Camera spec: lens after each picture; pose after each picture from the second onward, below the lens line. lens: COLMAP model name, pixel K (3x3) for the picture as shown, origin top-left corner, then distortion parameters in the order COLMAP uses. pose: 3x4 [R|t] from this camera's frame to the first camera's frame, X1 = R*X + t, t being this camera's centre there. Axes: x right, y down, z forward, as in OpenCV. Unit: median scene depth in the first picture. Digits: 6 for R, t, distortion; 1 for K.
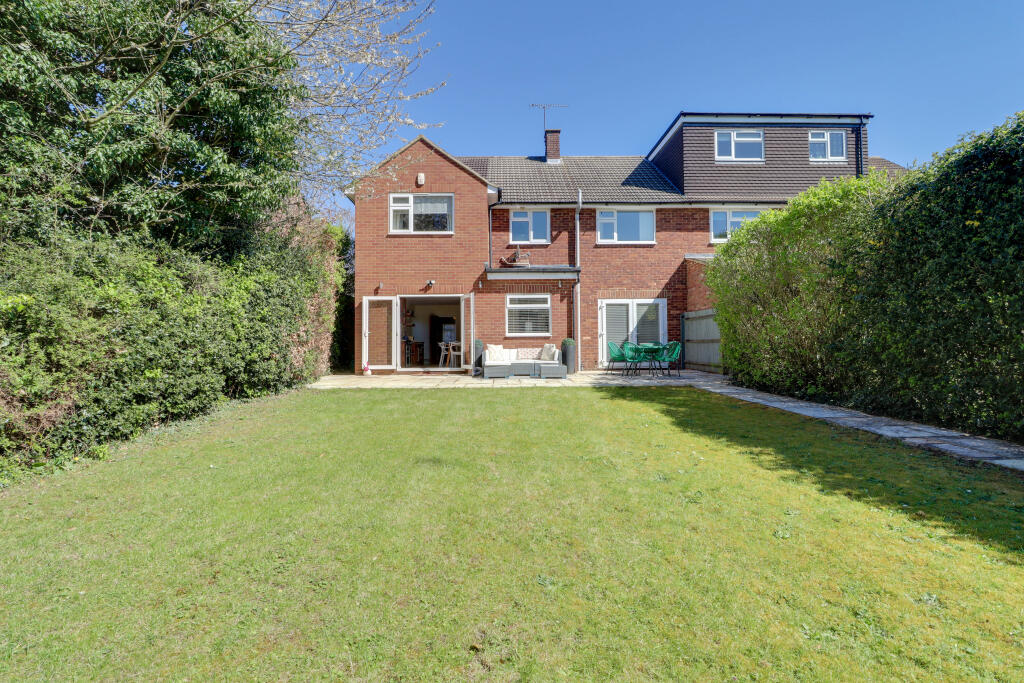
lens RADIAL K [[479.1, 0, 516.8], [0, 479.1, 341.6], [0, 0, 1]] dist [-0.007310, -0.007037]
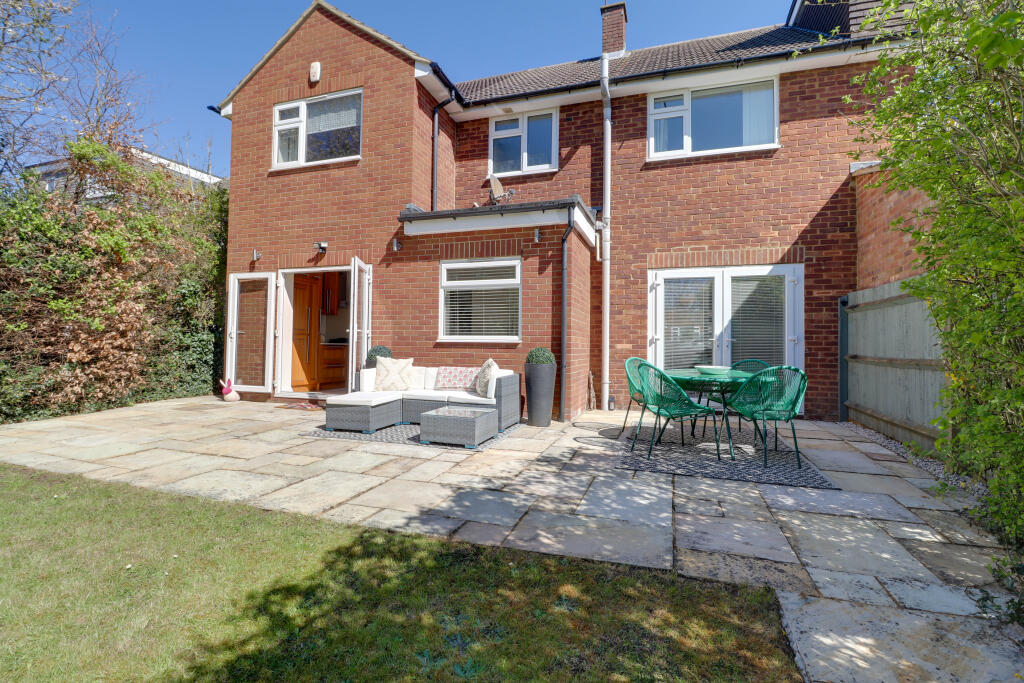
lens RADIAL K [[479.1, 0, 505.0], [0, 479.1, 337.1], [0, 0, 1]] dist [-0.007310, -0.007037]
pose [[0.939855, 0.013907, -0.341291, 0.203821], [-0.016175, 0.999862, -0.003801, -0.013518], [0.341191, 0.009093, 0.939950, 0.478681]]
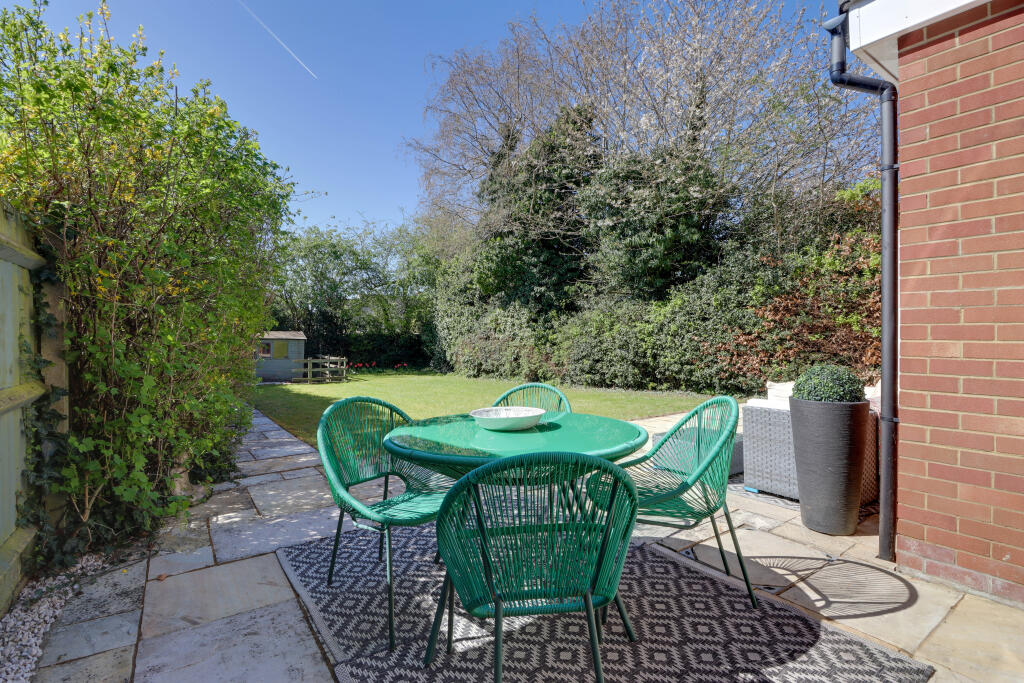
lens RADIAL K [[479.1, 0, 511.8], [0, 479.1, 341.0], [0, 0, 1]] dist [-0.007310, -0.007037]
pose [[-0.830459, 0.011796, -0.556955, 0.357317], [0.004801, 0.999890, 0.014018, -0.026197], [0.557060, 0.008967, -0.830424, 1.190168]]
